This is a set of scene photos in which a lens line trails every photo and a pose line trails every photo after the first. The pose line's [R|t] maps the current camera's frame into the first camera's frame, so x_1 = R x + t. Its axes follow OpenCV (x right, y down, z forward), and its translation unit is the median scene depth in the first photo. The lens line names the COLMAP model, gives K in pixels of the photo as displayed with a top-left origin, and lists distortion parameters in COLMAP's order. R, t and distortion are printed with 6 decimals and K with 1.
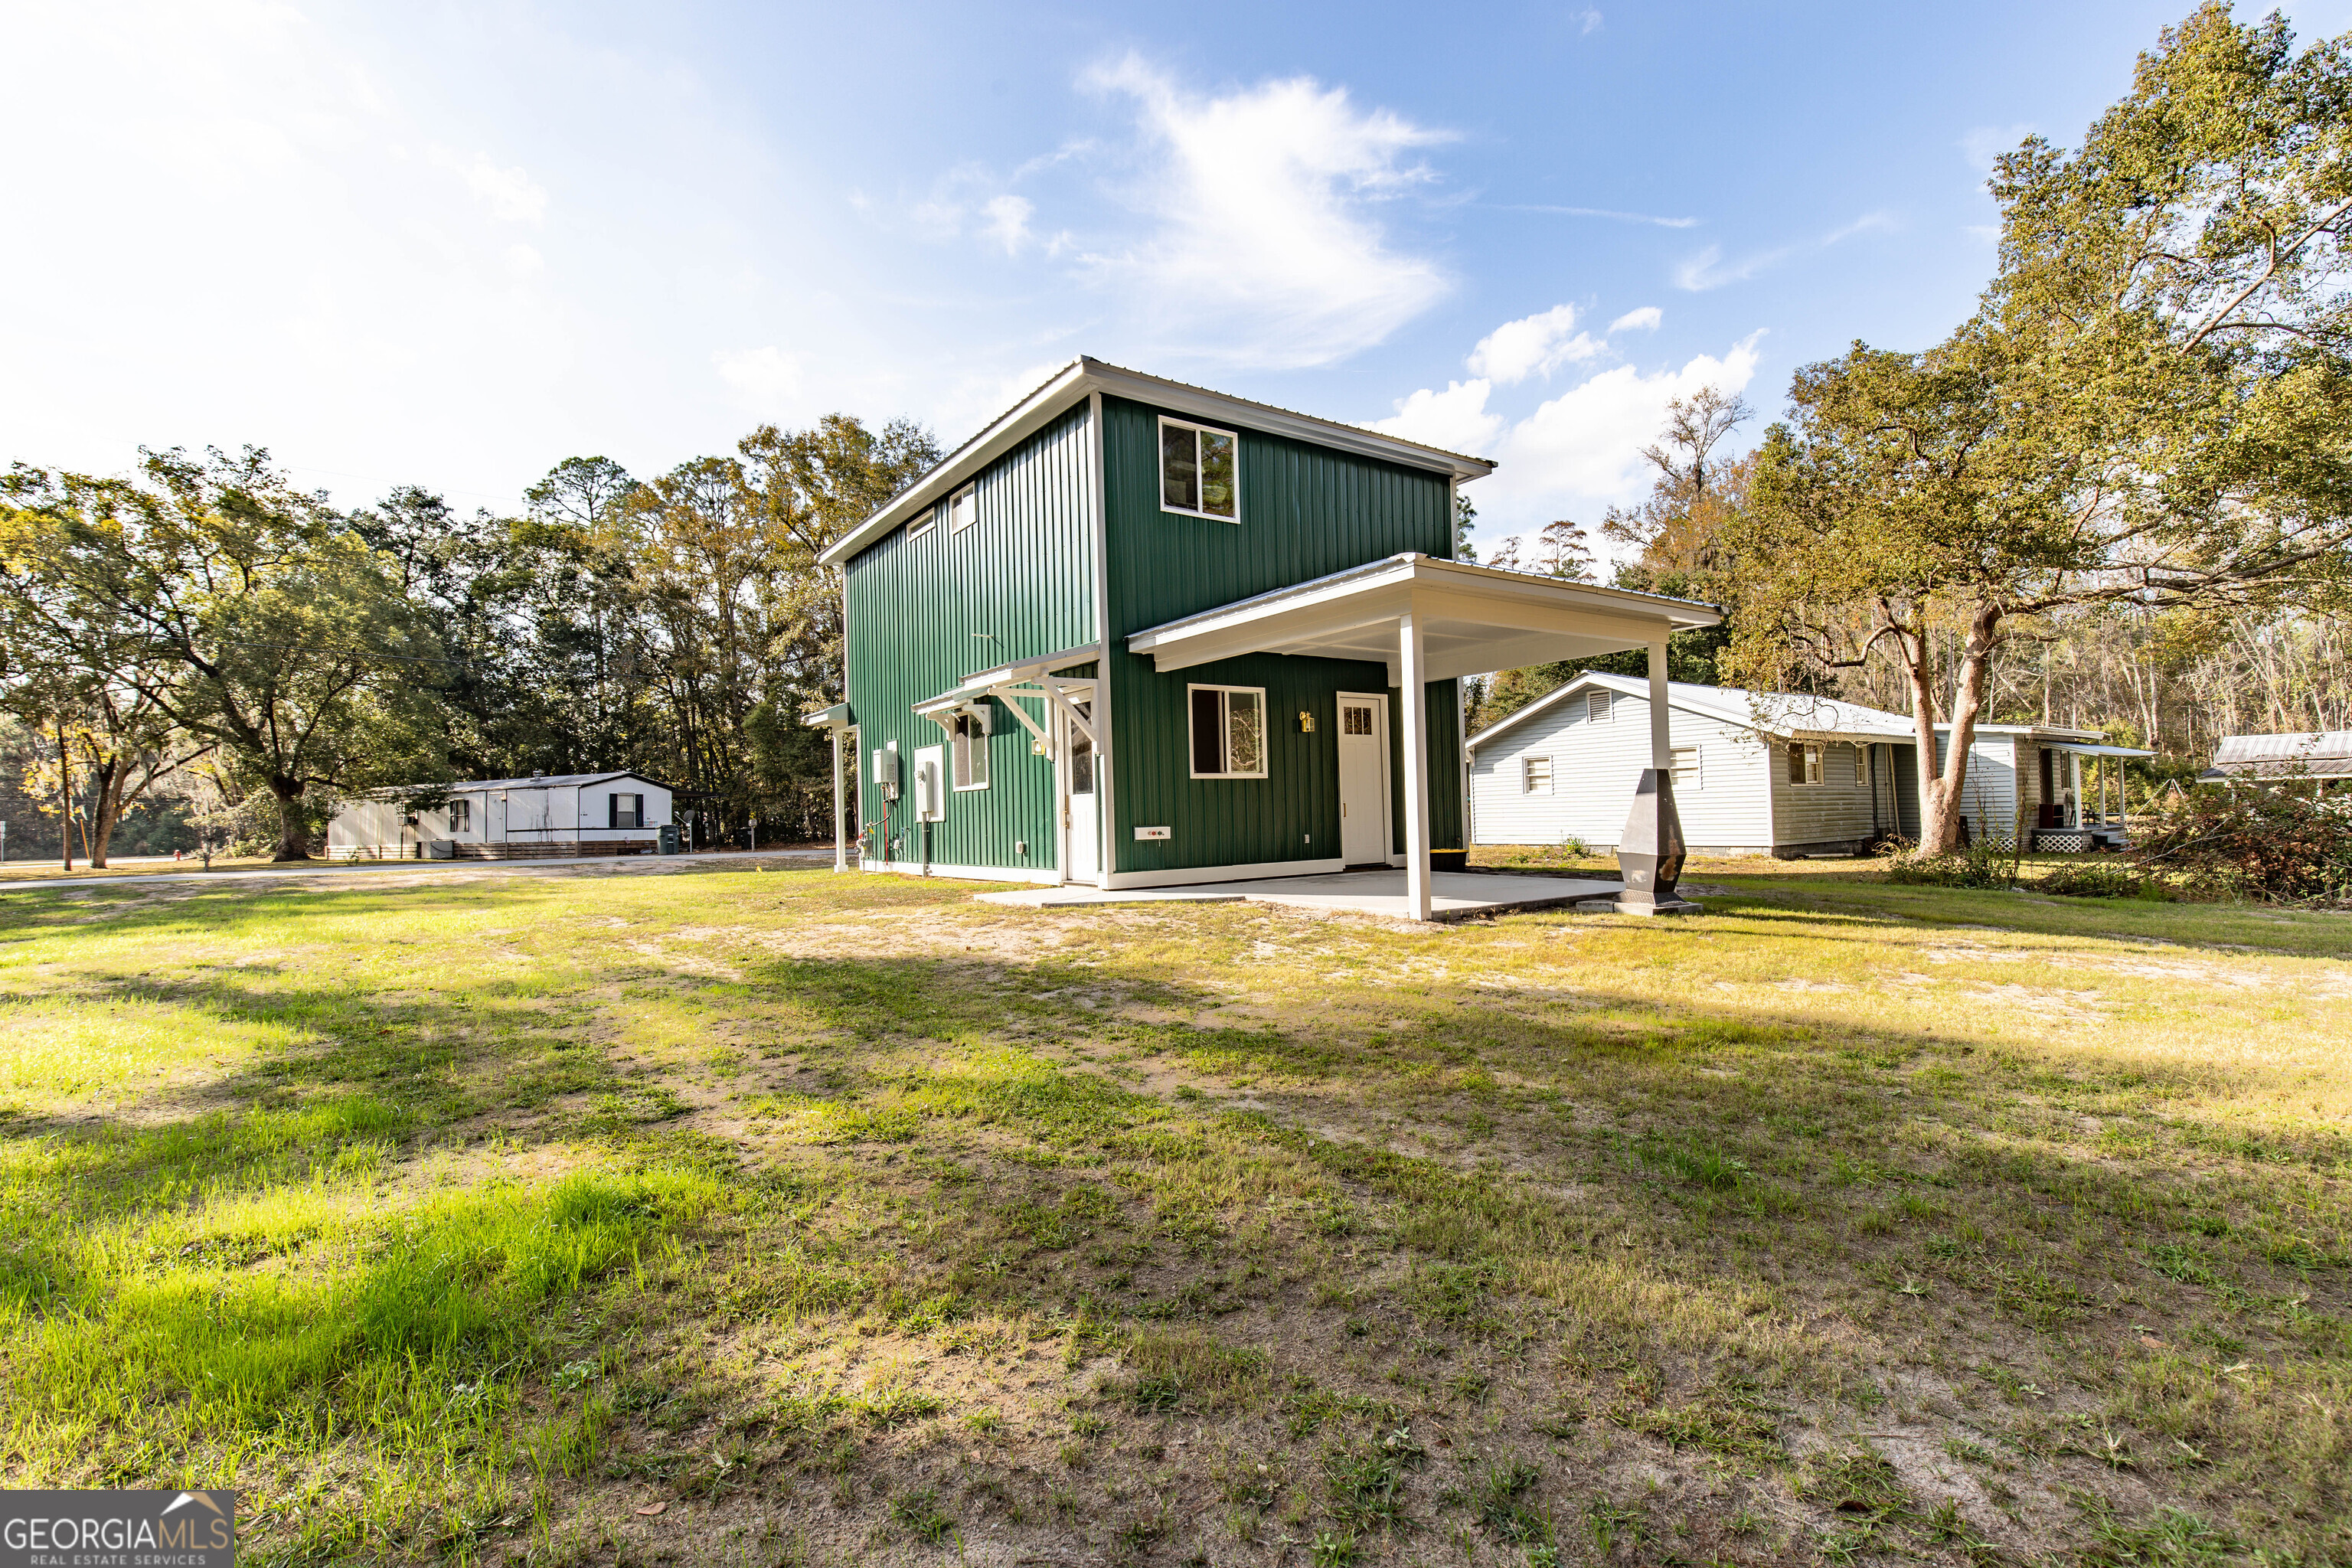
lens RADIAL K [[1054.0, 0, 1174.3], [0, 1054.0, 786.9], [0, 0, 1]] dist [0.001576, -0.001475]
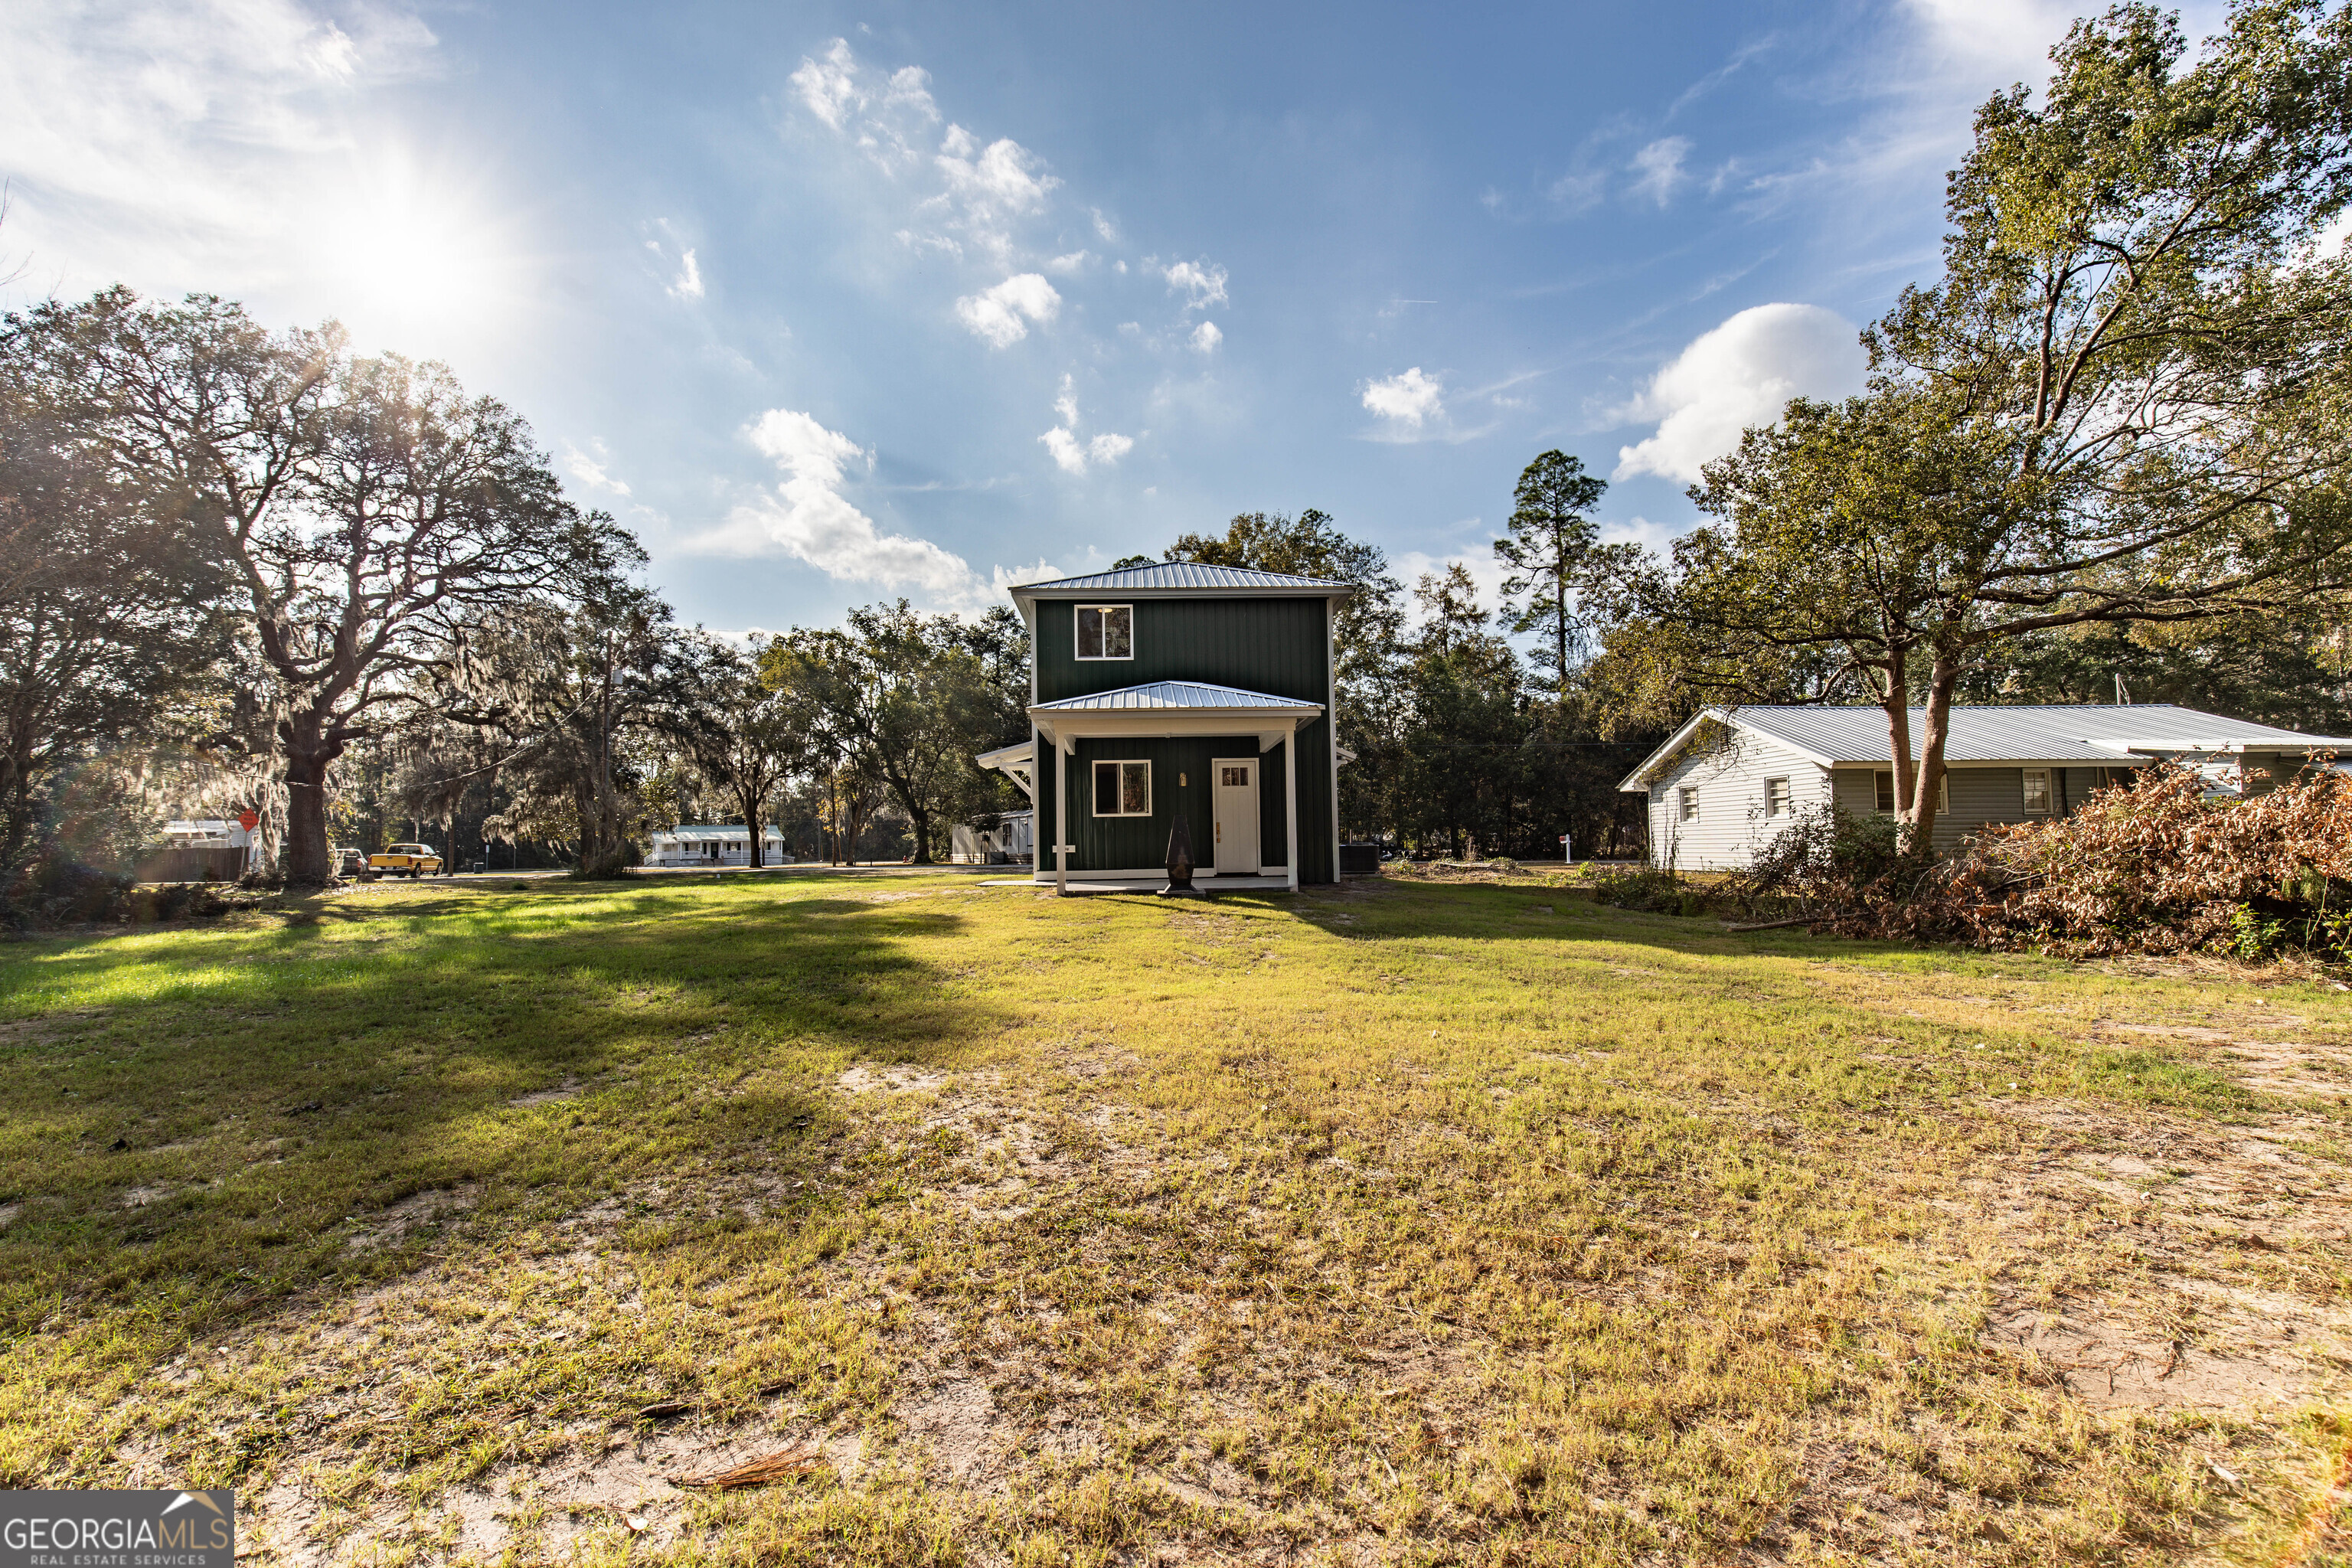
lens RADIAL K [[1054.0, 0, 1171.2], [0, 1054.0, 768.8], [0, 0, 1]] dist [0.001576, -0.001475]
pose [[0.843592, -0.025890, -0.536360, 0.469109], [0.005966, 0.999227, -0.038850, -0.008374], [0.536952, 0.029573, 0.843094, -0.161907]]
